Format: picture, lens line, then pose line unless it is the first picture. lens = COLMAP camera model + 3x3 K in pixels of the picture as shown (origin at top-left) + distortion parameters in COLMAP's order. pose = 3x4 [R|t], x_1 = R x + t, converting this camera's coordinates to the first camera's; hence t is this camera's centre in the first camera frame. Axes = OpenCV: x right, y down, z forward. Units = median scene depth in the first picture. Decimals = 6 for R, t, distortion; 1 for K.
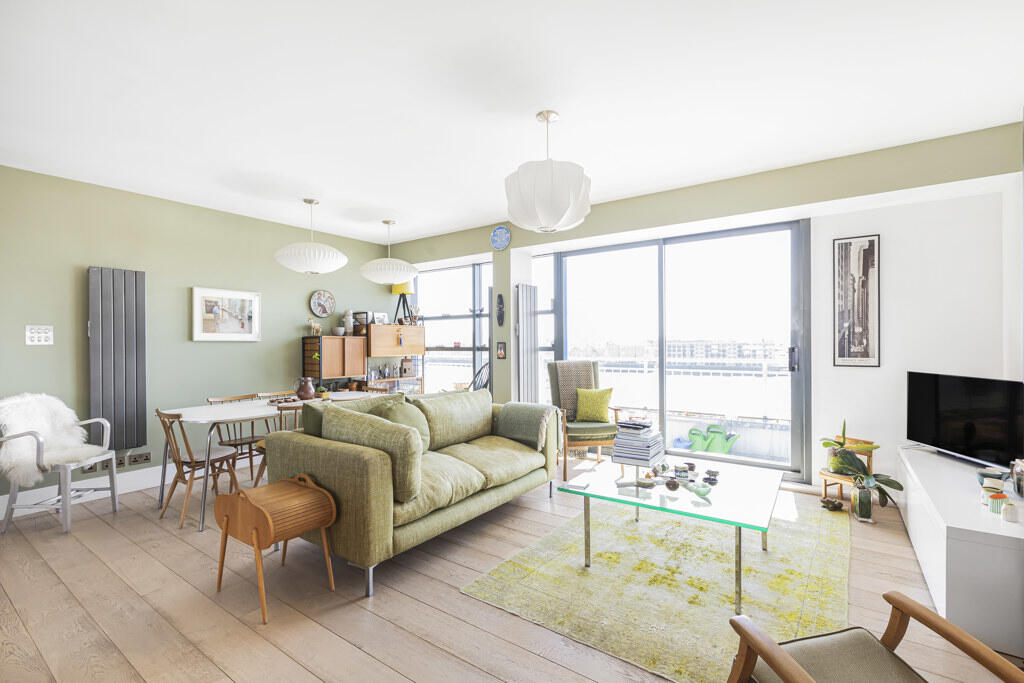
lens RADIAL K [[450.8, 0, 512.0], [0, 450.8, 341.5], [0, 0, 1]] dist [-0.000217, -0.000046]
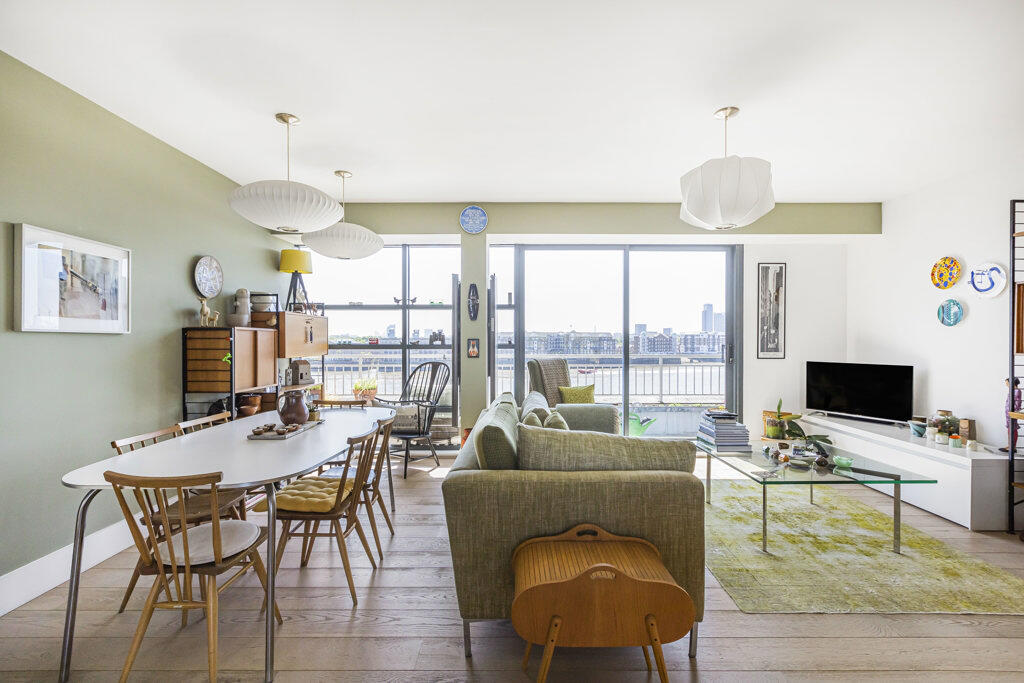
lens RADIAL K [[450.8, 0, 512.0], [0, 450.8, 341.5], [0, 0, 1]] dist [-0.000217, -0.000046]
pose [[0.819907, 0.004235, 0.572480, -0.469907], [-0.007201, 0.999970, 0.002916, 0.003913], [-0.572451, -0.006514, 0.819913, 0.241820]]
